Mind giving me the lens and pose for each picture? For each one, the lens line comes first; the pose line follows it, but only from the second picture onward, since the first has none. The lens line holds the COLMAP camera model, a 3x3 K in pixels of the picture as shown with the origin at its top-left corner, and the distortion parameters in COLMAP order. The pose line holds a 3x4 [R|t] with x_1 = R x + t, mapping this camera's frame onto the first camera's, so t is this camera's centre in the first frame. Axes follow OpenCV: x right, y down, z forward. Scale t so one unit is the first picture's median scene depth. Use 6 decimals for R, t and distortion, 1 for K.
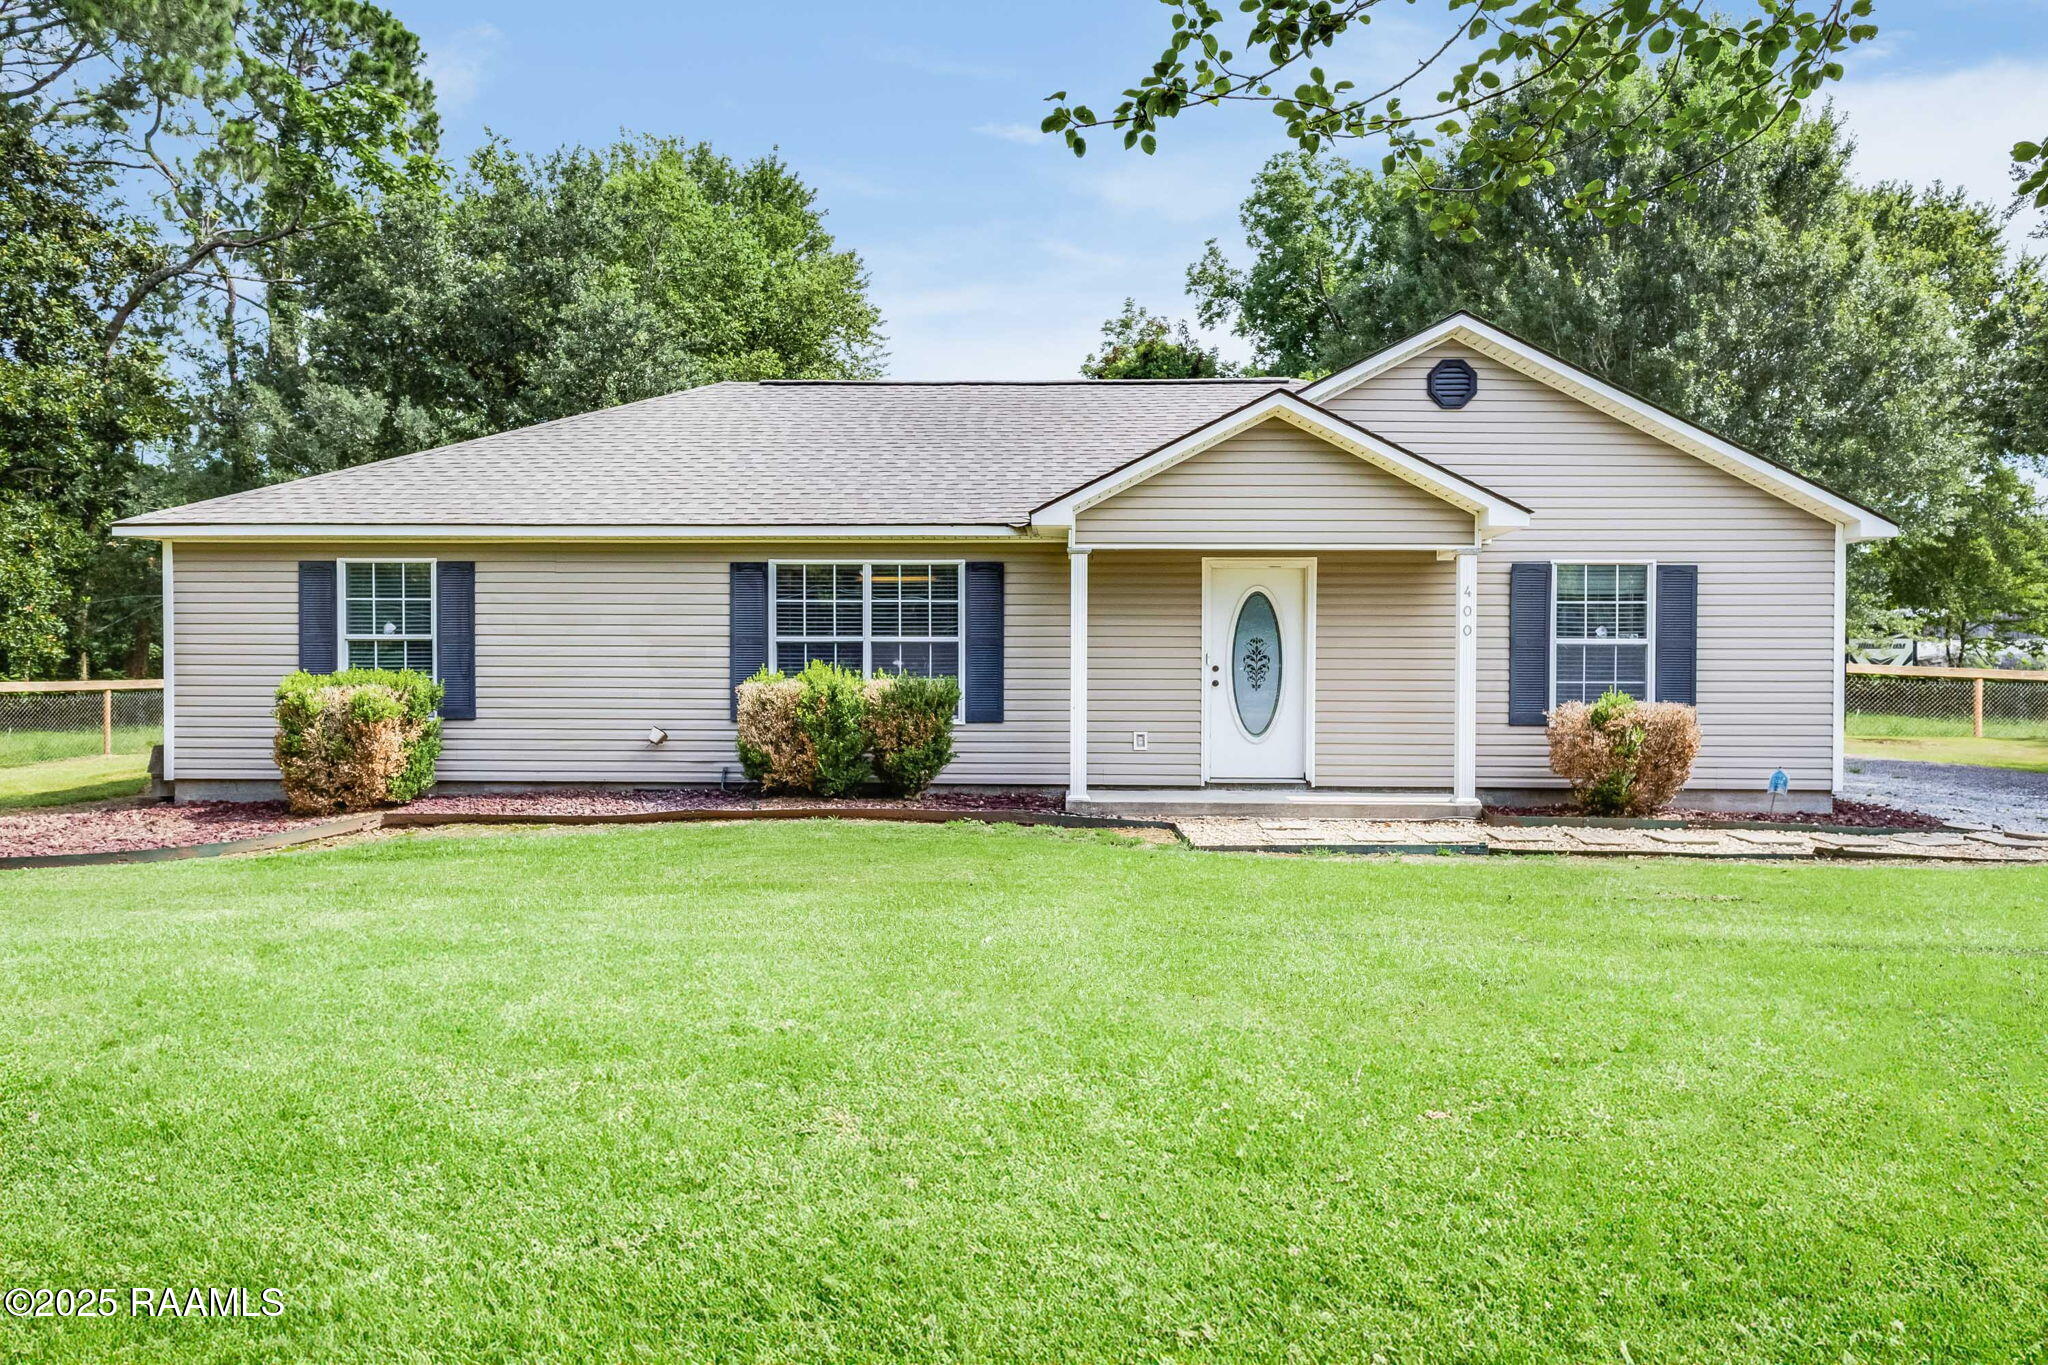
lens RADIAL K [[1080.7, 0, 1023.3], [0, 1080.7, 674.8], [0, 0, 1]] dist [-0.002344, 0.000673]
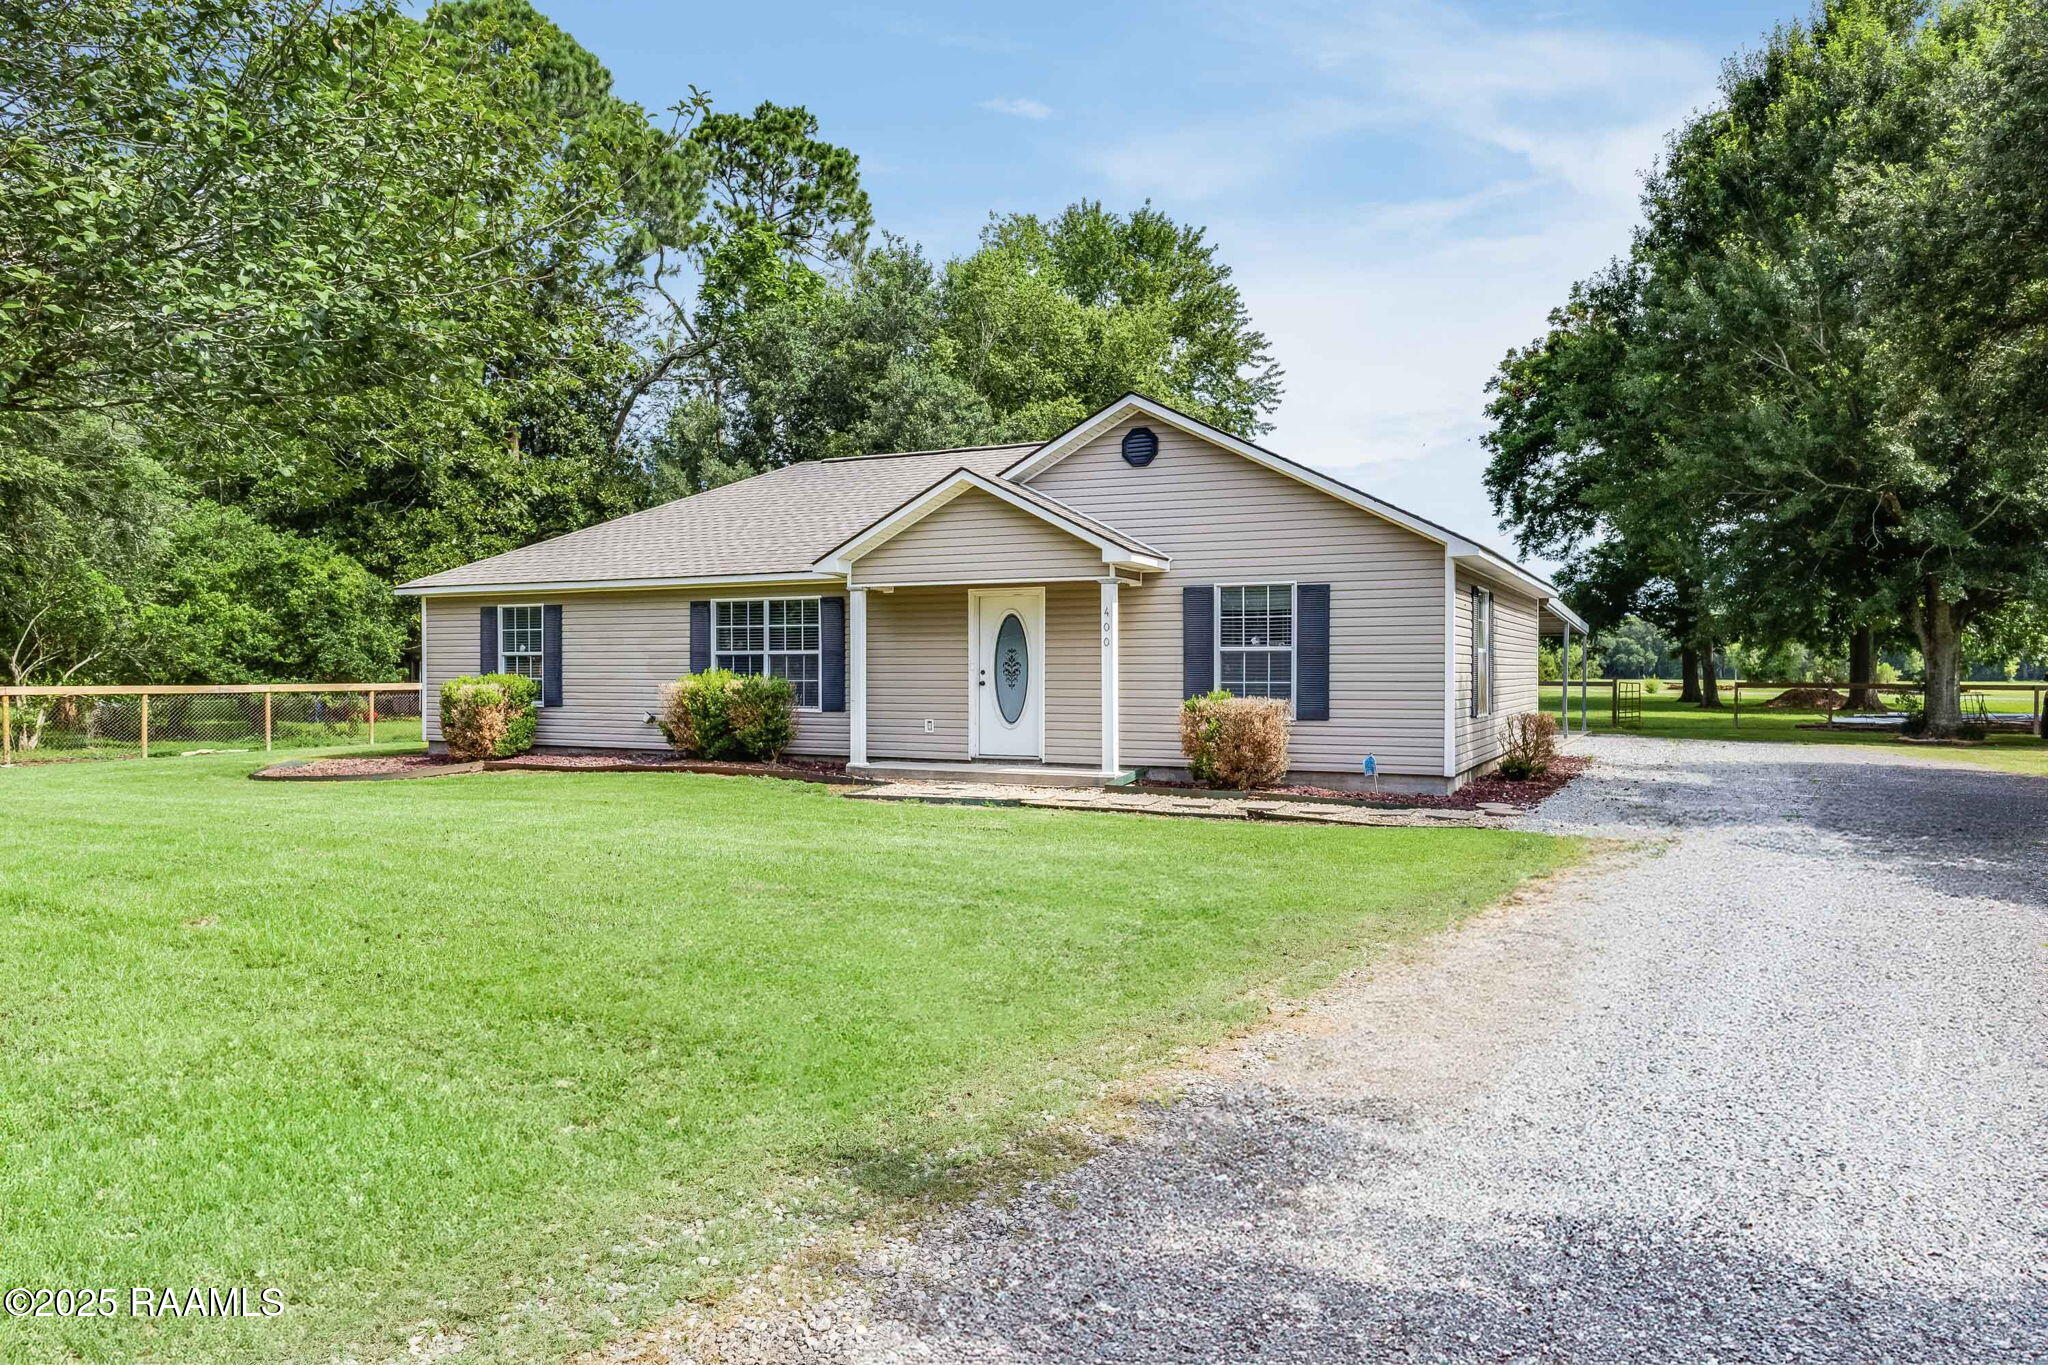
lens RADIAL K [[1005.8, 0, 1023.6], [0, 1005.8, 670.6], [0, 0, 1]] dist [-0.004308, -0.000525]
pose [[0.942805, -0.003374, -0.333327, 0.640394], [-0.000593, 0.999930, -0.011799, 0.006862], [0.333344, 0.011322, 0.942737, -0.150746]]
